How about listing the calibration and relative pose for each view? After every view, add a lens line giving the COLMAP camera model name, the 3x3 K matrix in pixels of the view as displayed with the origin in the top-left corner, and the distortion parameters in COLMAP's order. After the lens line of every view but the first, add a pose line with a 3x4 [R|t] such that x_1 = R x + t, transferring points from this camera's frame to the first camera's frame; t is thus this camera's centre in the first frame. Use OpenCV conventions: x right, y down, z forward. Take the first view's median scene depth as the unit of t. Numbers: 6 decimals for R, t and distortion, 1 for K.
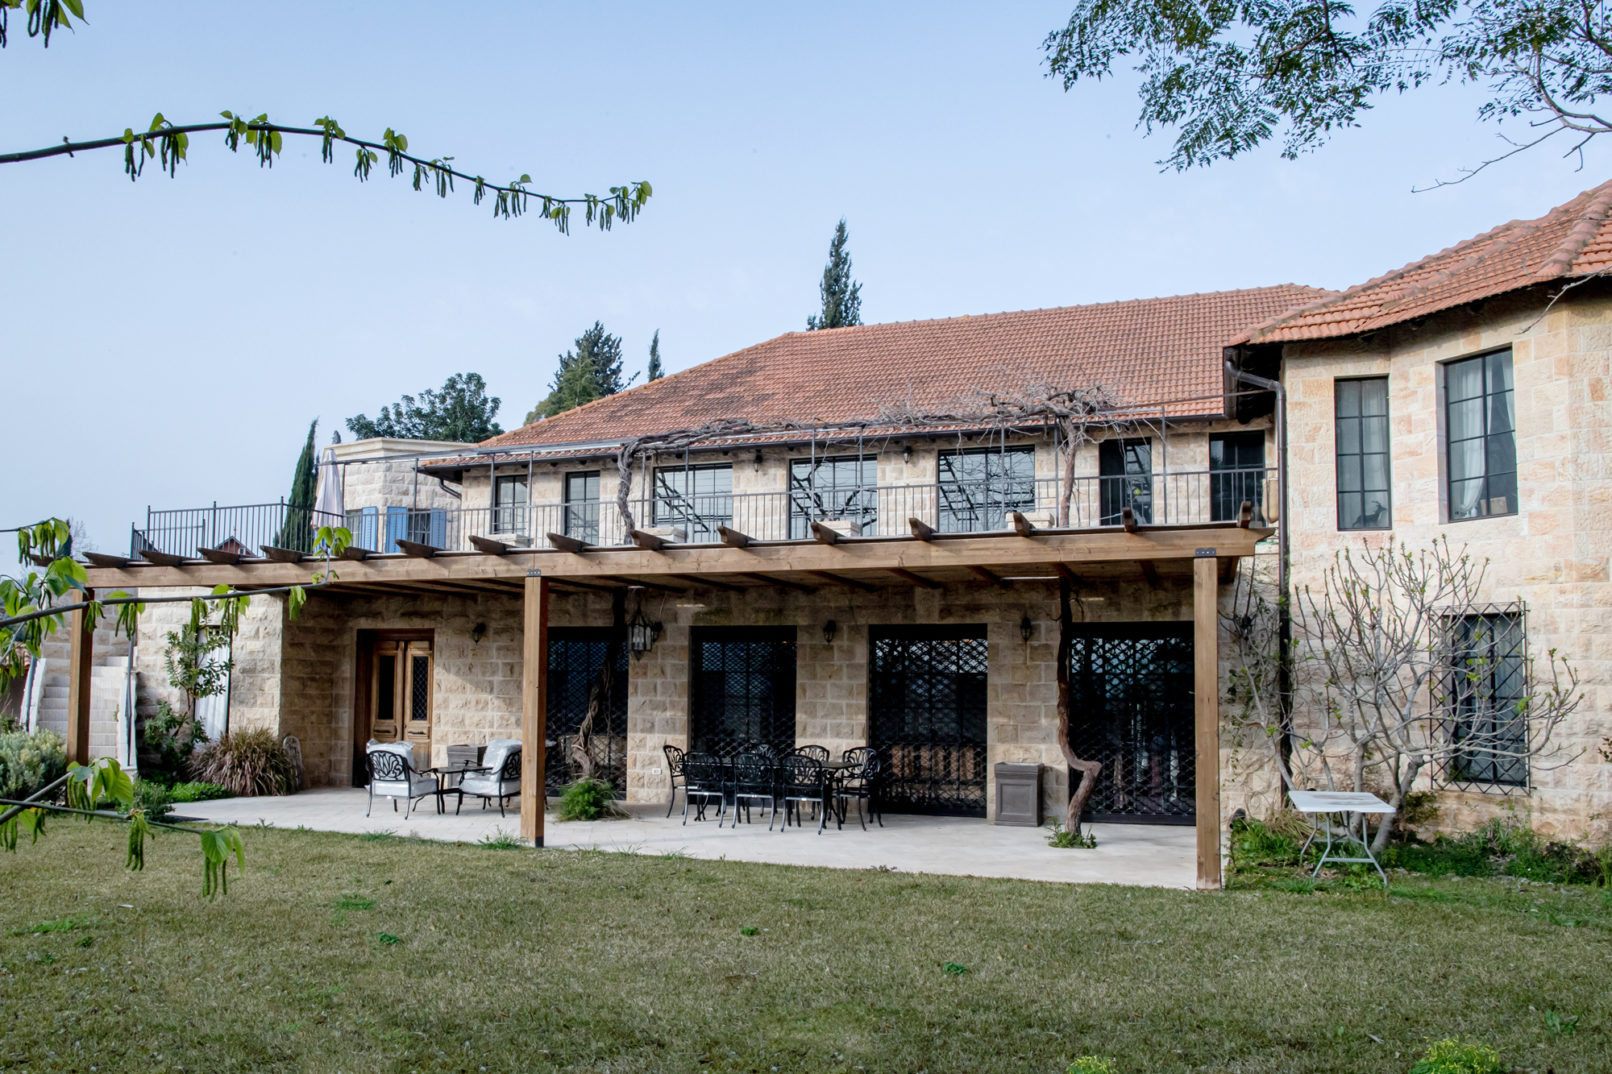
lens RADIAL K [[1617.0, 0, 806.0], [0, 1617.0, 537.0], [0, 0, 1]] dist [-0.006131, -0.021147]
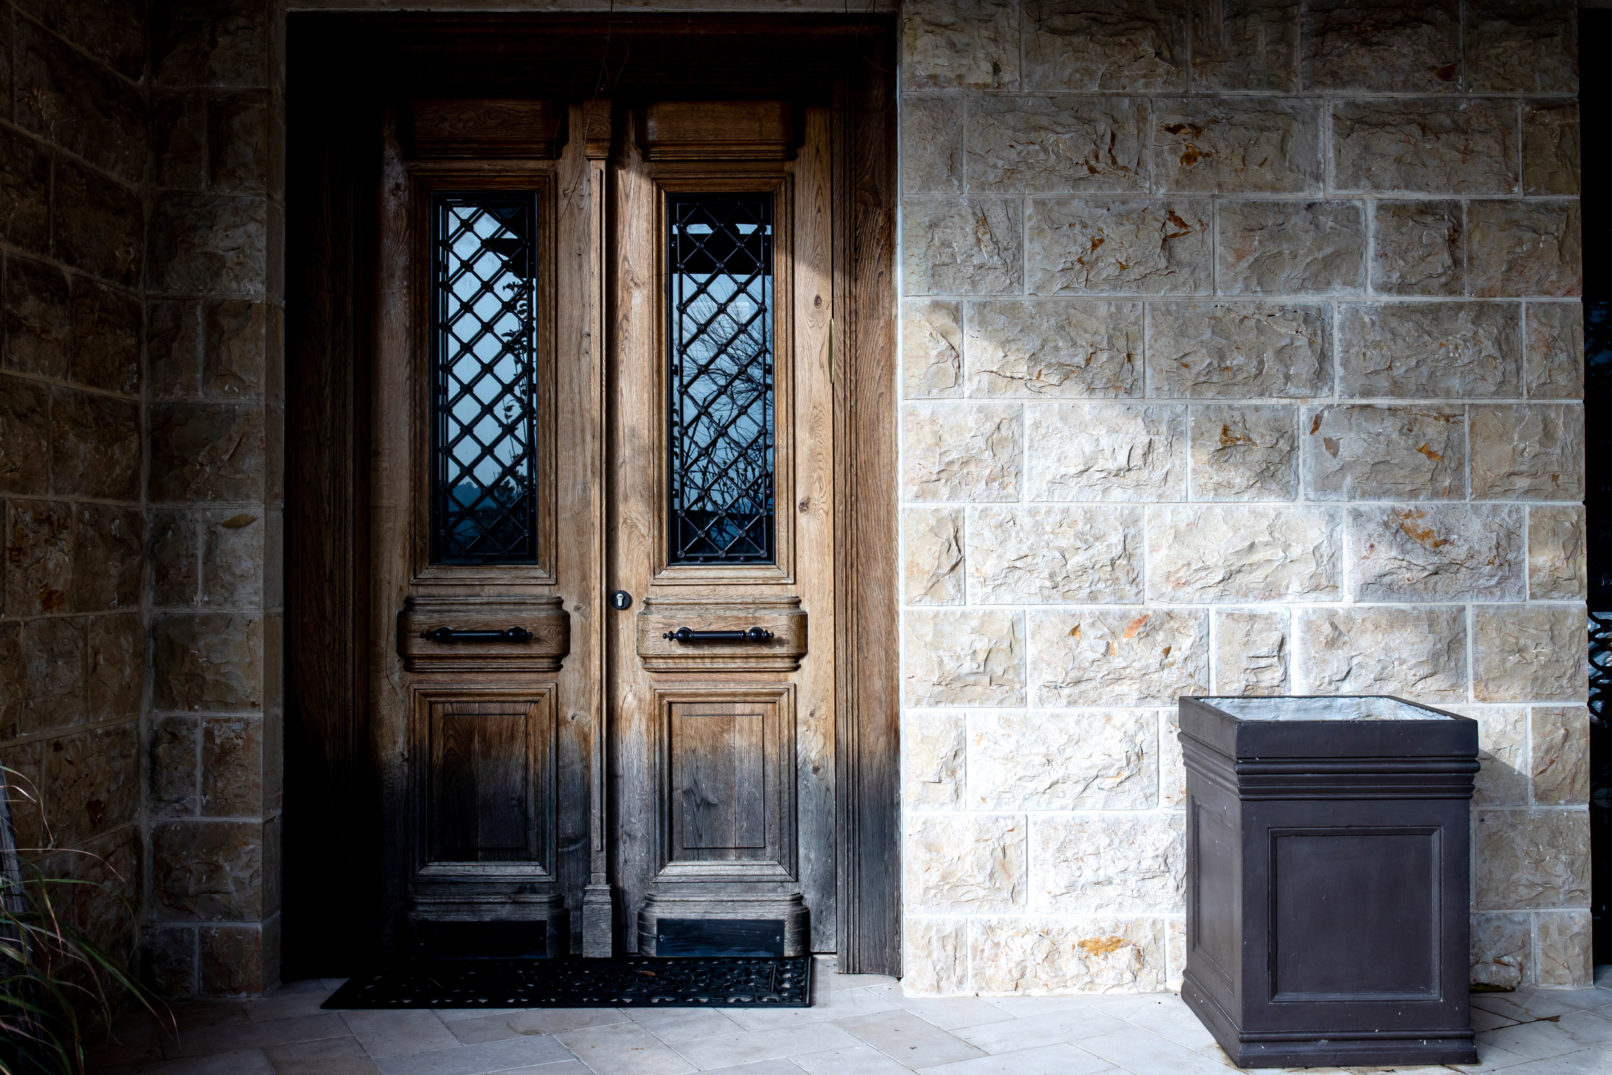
lens RADIAL K [[1931.9, 0, 806.0], [0, 1931.9, 537.5], [0, 0, 1]] dist [-0.015253, 0.017392]
pose [[0.910589, -0.005014, 0.413282, -0.315894], [-0.020479, 0.998151, 0.057232, 0.098780], [-0.412805, -0.060578, 0.908803, 0.813206]]
